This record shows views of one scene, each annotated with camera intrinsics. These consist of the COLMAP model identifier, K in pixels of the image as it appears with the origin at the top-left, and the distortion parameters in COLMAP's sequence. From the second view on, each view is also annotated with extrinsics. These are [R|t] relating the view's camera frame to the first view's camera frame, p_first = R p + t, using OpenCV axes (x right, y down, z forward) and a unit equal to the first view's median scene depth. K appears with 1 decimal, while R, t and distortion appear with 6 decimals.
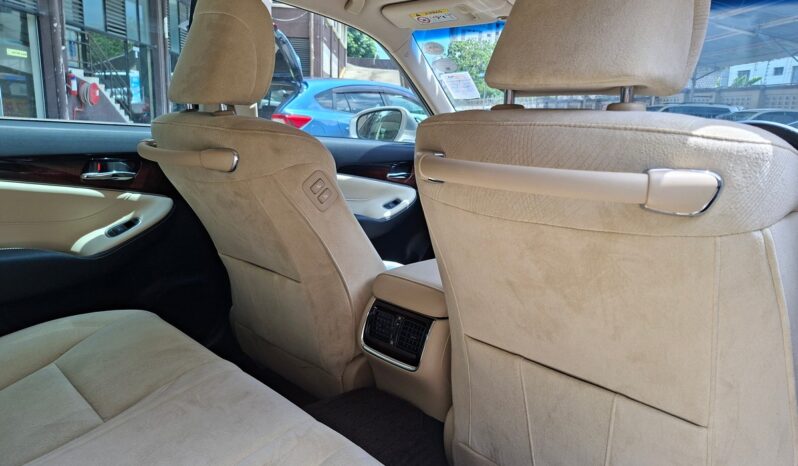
lens RADIAL K [[570.5, 0, 399.0], [0, 570.5, 233.0], [0, 0, 1]] dist [0.085191, -0.095256]
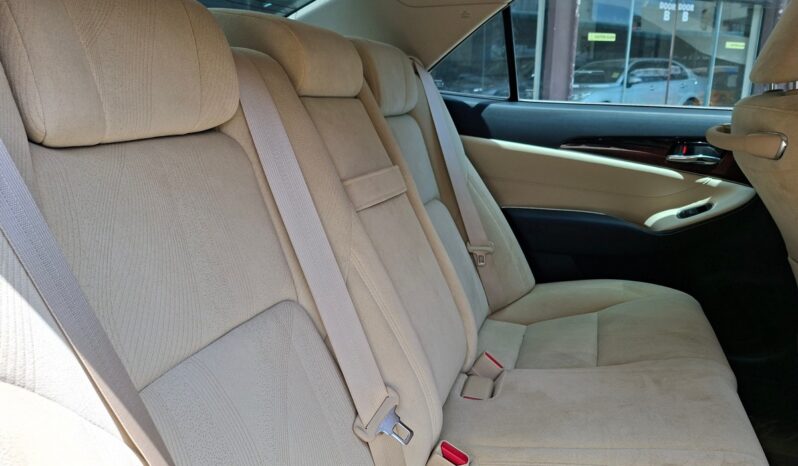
lens RADIAL K [[570.5, 0, 399.0], [0, 570.5, 233.0], [0, 0, 1]] dist [0.085191, -0.095256]
pose [[0.448647, 0.182195, -0.874941, 0.189382], [-0.170052, 0.978517, 0.116565, -0.001942], [0.877382, 0.096489, 0.469991, 0.072380]]
